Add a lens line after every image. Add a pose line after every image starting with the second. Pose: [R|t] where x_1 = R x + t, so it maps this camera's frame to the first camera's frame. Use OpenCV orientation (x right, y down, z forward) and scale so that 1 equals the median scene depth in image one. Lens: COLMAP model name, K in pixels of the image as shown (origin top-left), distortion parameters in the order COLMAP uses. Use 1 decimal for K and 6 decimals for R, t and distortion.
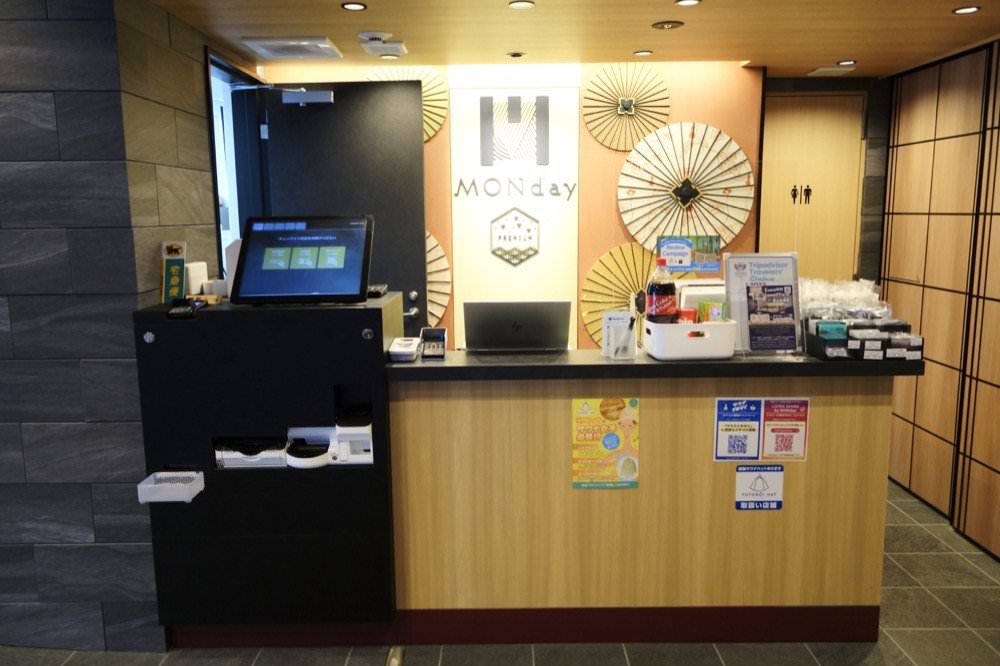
lens RADIAL K [[784.2, 0, 500.0], [0, 784.2, 333.1], [0, 0, 1]] dist [0.004712, 0.001228]
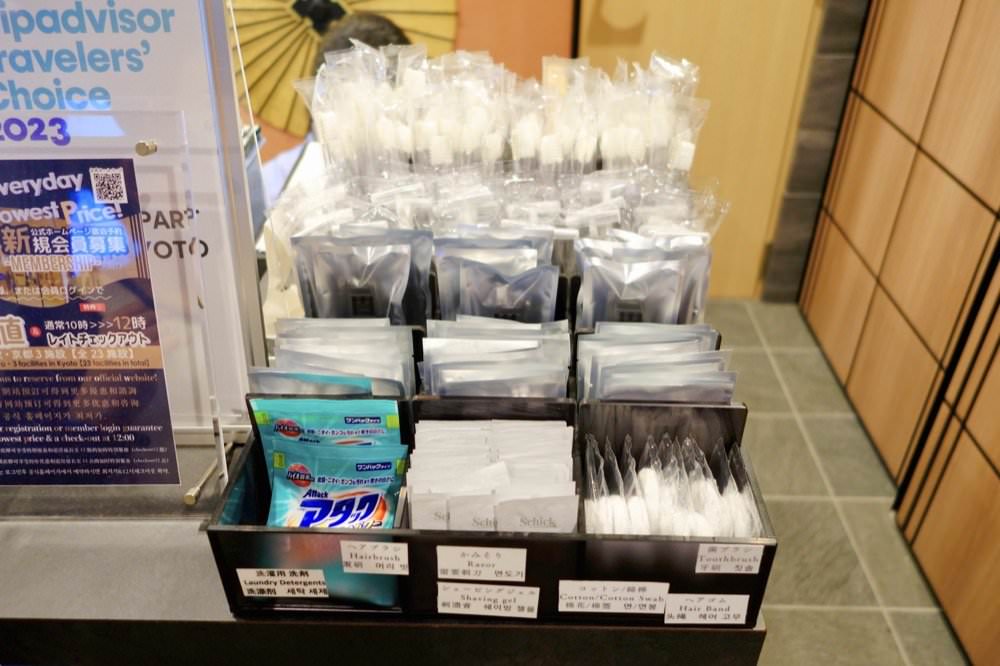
lens RADIAL K [[784.2, 0, 499.0], [0, 784.2, 333.7], [0, 0, 1]] dist [0.004712, 0.001228]
pose [[0.999717, 0.015891, -0.017723, 0.461545], [-0.006708, 0.902438, 0.430767, -0.103010], [0.022839, -0.430526, 0.902289, 0.828014]]
